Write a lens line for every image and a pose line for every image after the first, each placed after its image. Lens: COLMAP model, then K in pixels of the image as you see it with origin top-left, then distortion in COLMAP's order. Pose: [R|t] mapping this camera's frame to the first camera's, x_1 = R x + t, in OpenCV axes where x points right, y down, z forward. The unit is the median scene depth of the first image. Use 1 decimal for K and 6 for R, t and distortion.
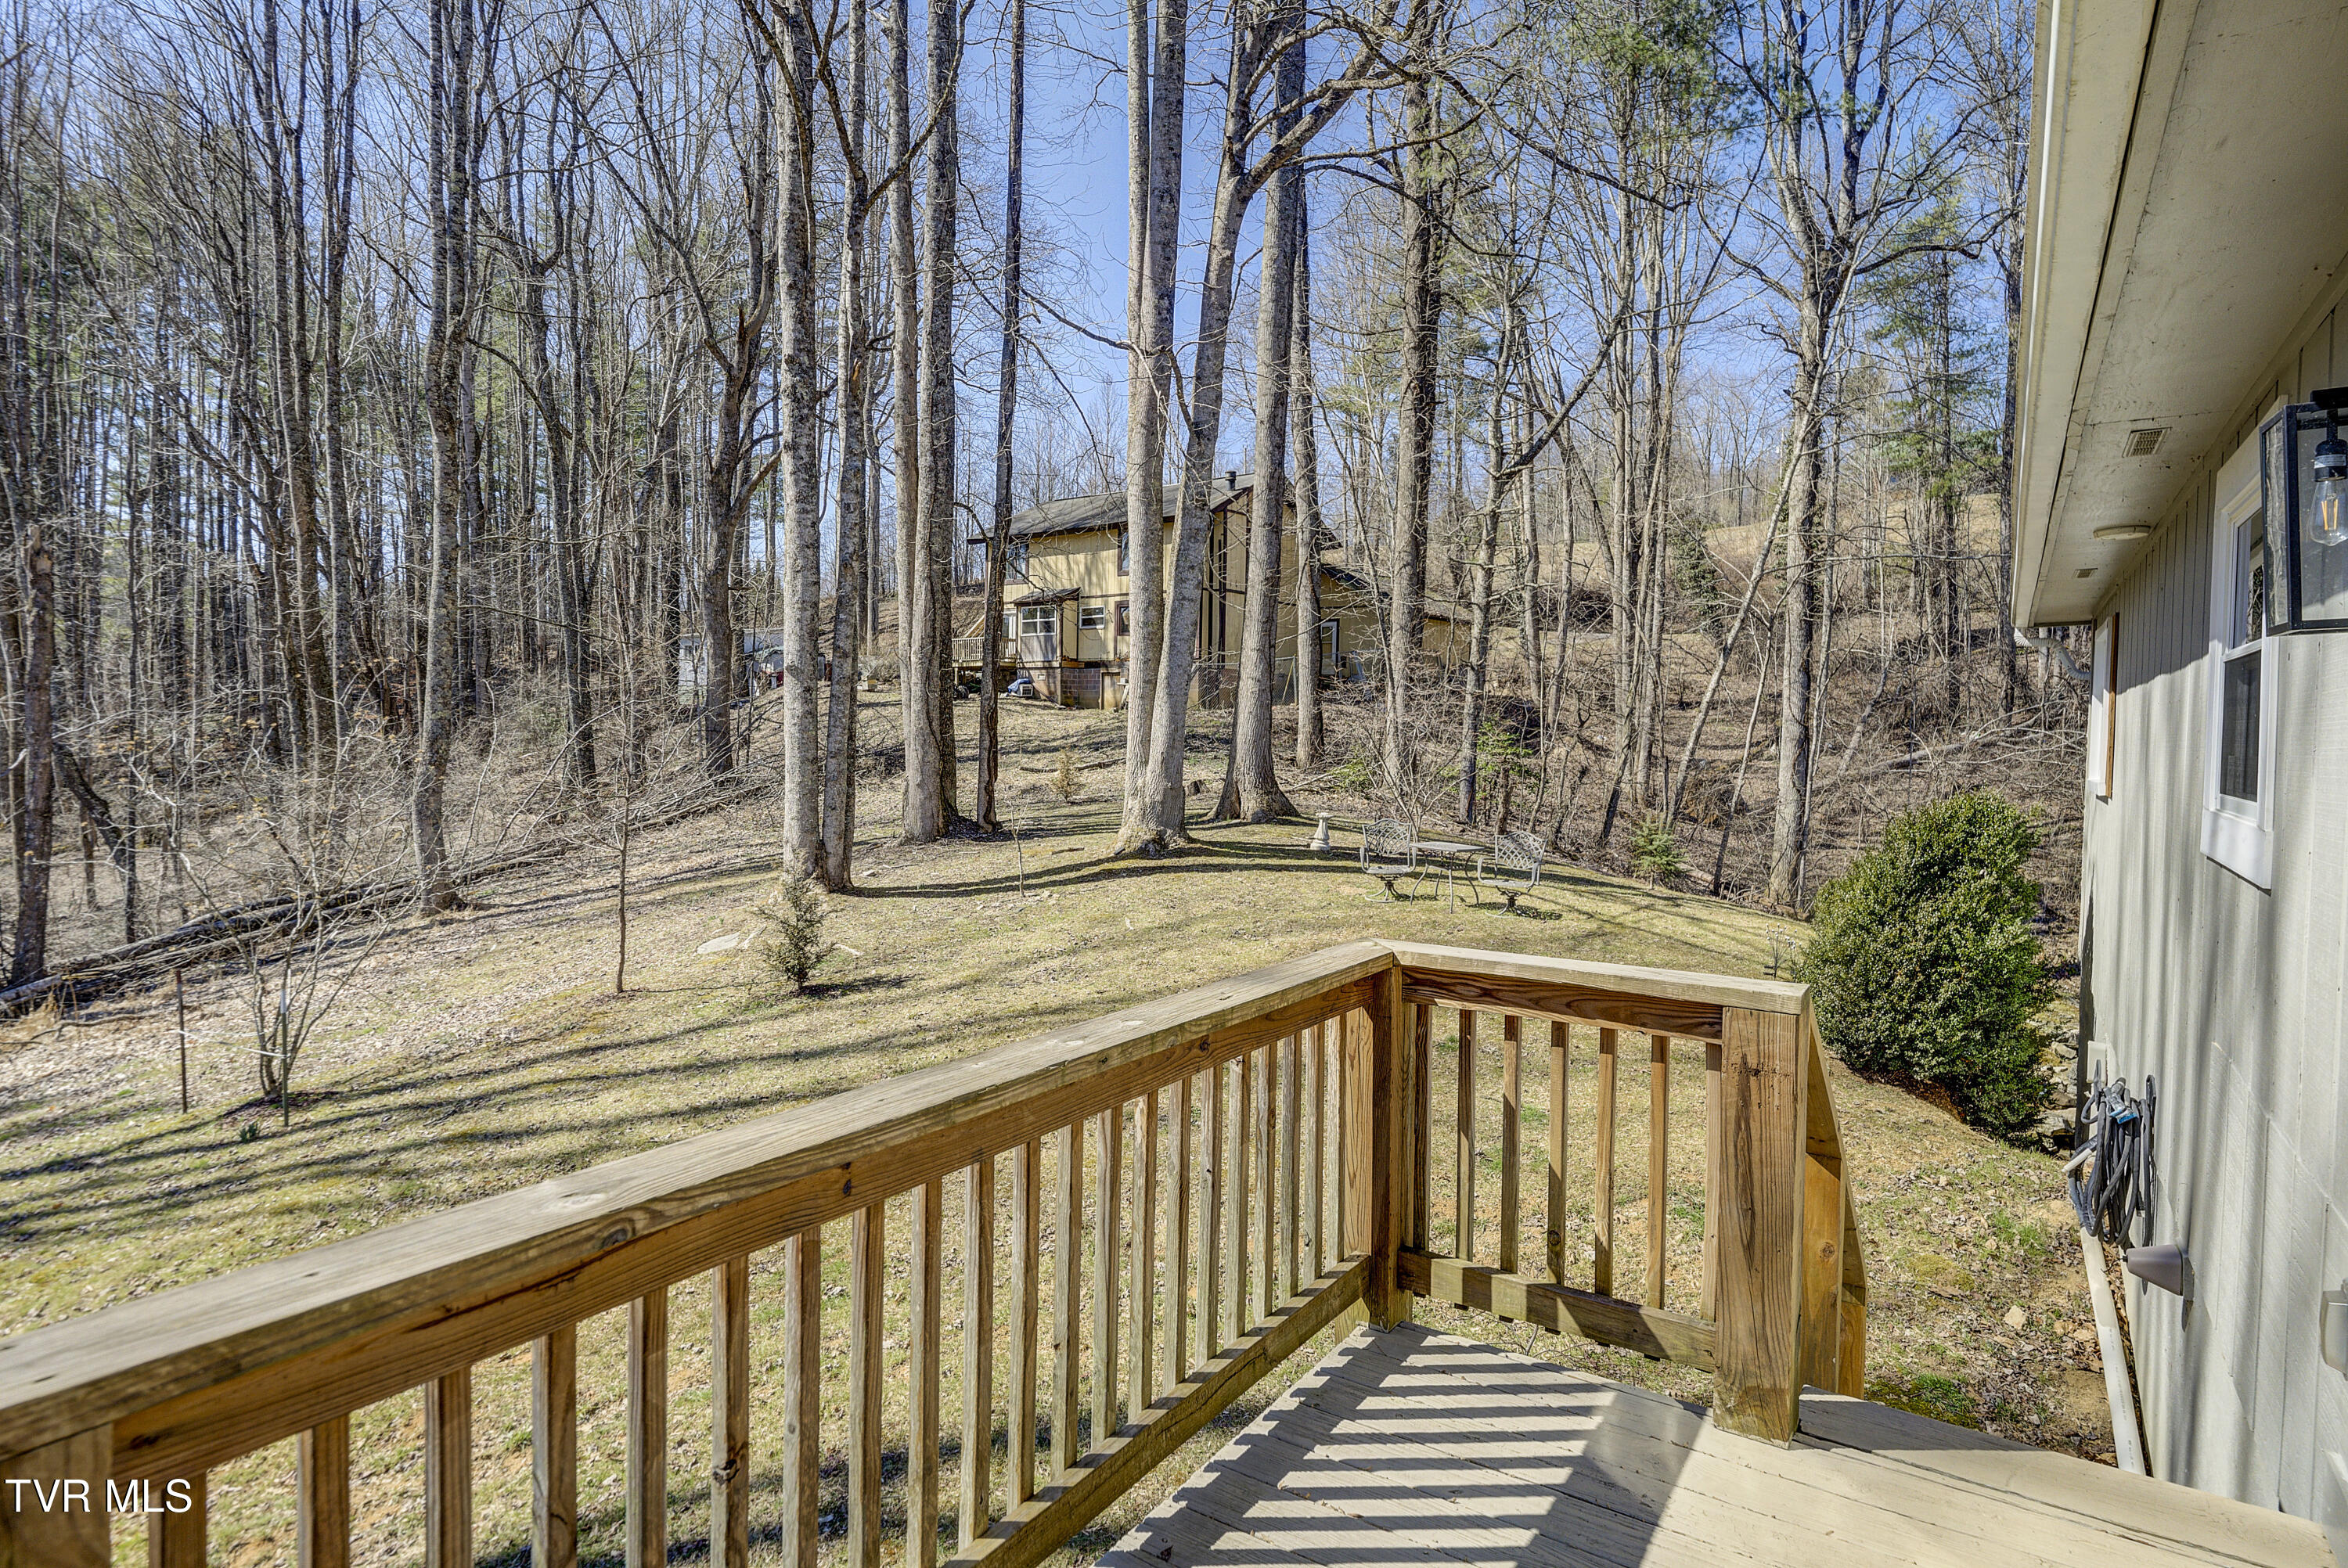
lens RADIAL K [[1250.5, 0, 1170.6], [0, 1250.5, 760.1], [0, 0, 1]] dist [-0.000046, -0.001189]
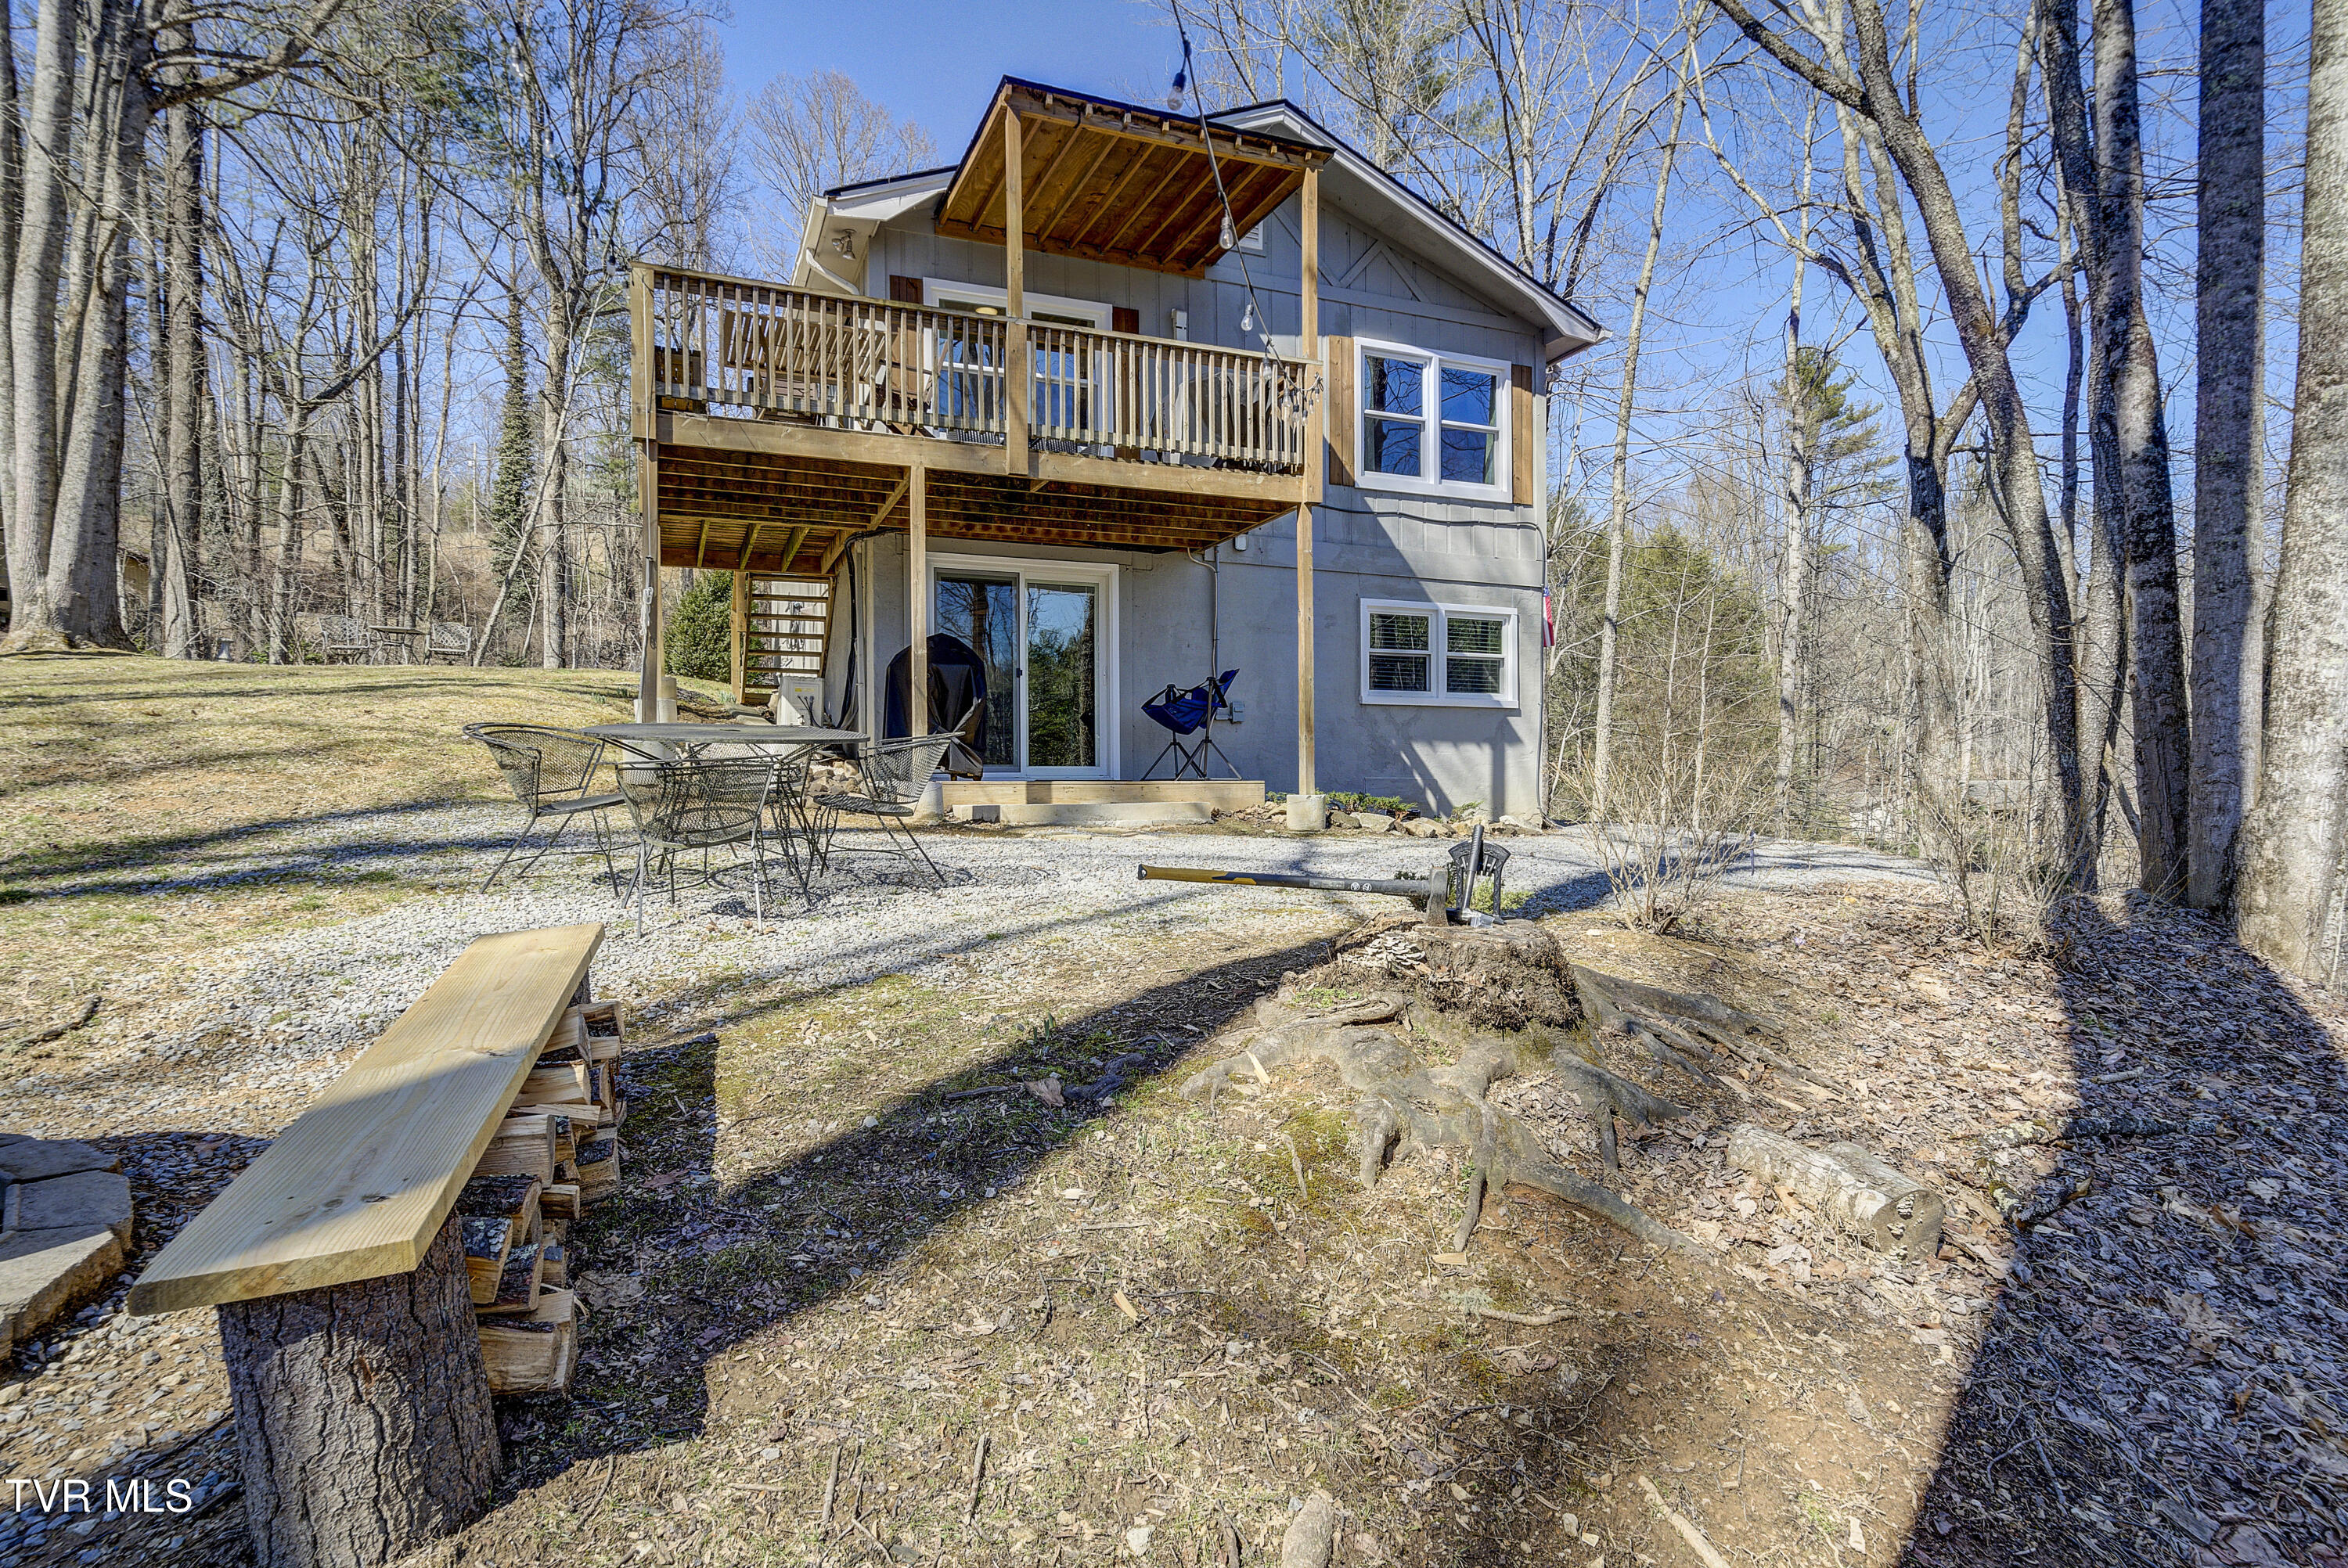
lens RADIAL K [[1271.6, 0, 1174.0], [0, 1271.6, 784.0], [0, 0, 1]] dist [-0.000374, -0.000015]
pose [[0.562320, -0.015867, 0.826767, -0.387299], [0.027291, 0.999627, 0.000623, 0.213067], [-0.826469, 0.022213, 0.562544, -0.447107]]
